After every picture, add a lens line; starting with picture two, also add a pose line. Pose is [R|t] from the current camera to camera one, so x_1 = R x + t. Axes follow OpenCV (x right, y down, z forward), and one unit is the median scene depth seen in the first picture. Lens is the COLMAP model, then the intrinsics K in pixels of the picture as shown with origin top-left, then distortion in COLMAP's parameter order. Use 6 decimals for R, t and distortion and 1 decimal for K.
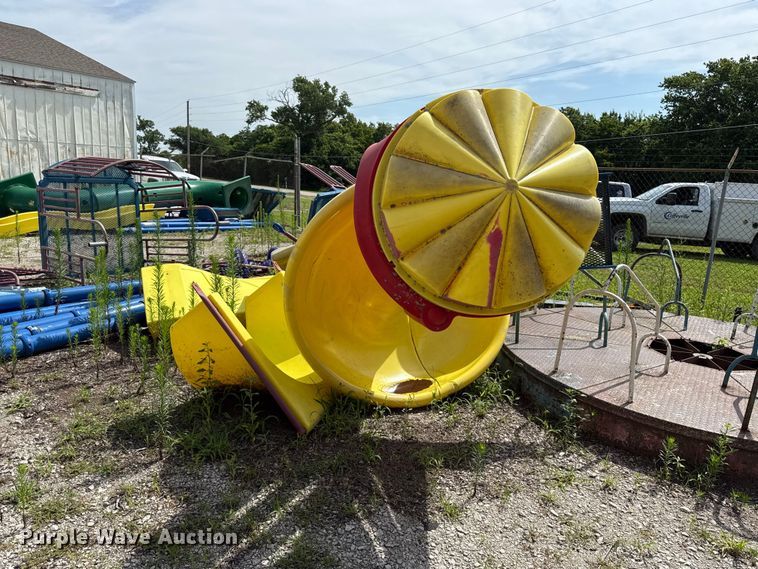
lens RADIAL K [[533.1, 0, 385.5], [0, 533.1, 282.2], [0, 0, 1]] dist [0.052875, -0.062601]
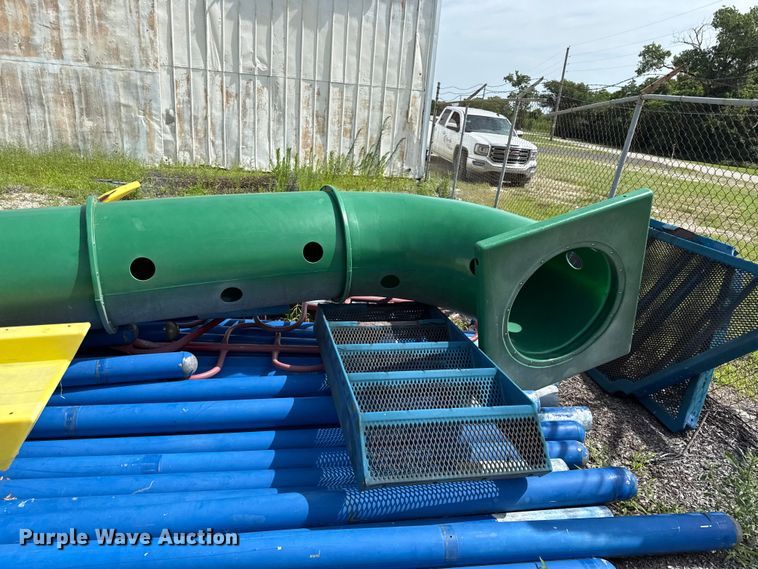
lens RADIAL K [[530.3, 0, 379.0], [0, 530.3, 284.5], [0, 0, 1]] dist [0.093175, -0.119381]
pose [[0.790085, 0.202543, -0.578569, -0.852718], [-0.159513, 0.979252, 0.124984, -0.701464], [0.591879, -0.006458, 0.806001, 3.209166]]
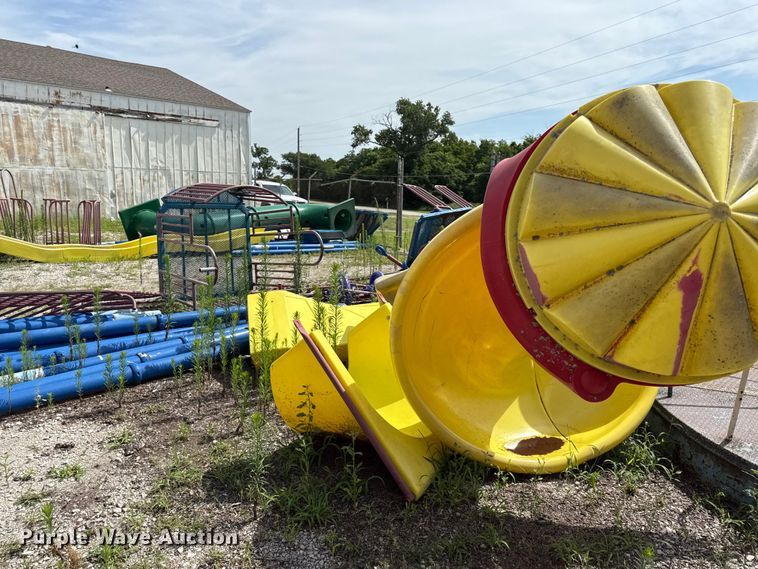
lens RADIAL K [[530.3, 0, 379.0], [0, 530.3, 284.5], [0, 0, 1]] dist [0.093175, -0.119381]
pose [[0.980710, 0.012105, -0.195094, -0.039779], [-0.017937, 0.999443, -0.028152, -0.033754], [0.194645, 0.031108, 0.980380, 0.132222]]
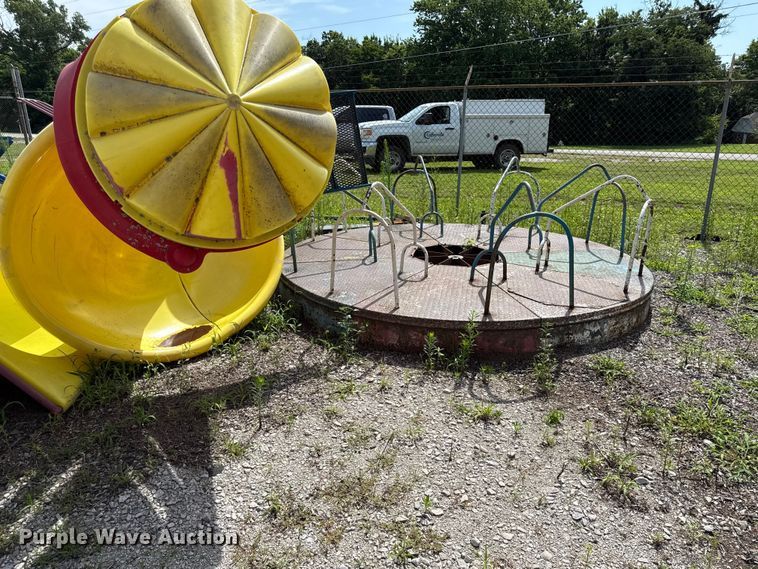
lens RADIAL K [[530.3, 0, 379.0], [0, 530.3, 284.5], [0, 0, 1]] dist [0.093175, -0.119381]
pose [[0.924924, -0.166976, 0.341518, 0.059349], [0.123464, 0.981616, 0.145560, 0.013980], [-0.359545, -0.092467, 0.928535, 0.018266]]
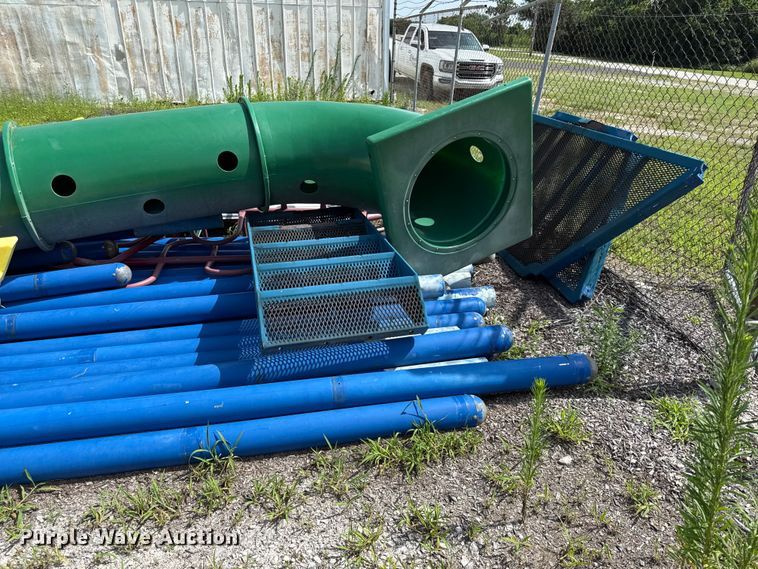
lens RADIAL K [[536.3, 0, 384.4], [0, 536.3, 270.7], [0, 0, 1]] dist [0.055134, -0.050678]
pose [[0.819217, 0.196536, -0.538756, -0.708058], [-0.090686, 0.972019, 0.216694, -0.674534], [0.566269, -0.128662, 0.814117, 3.212614]]
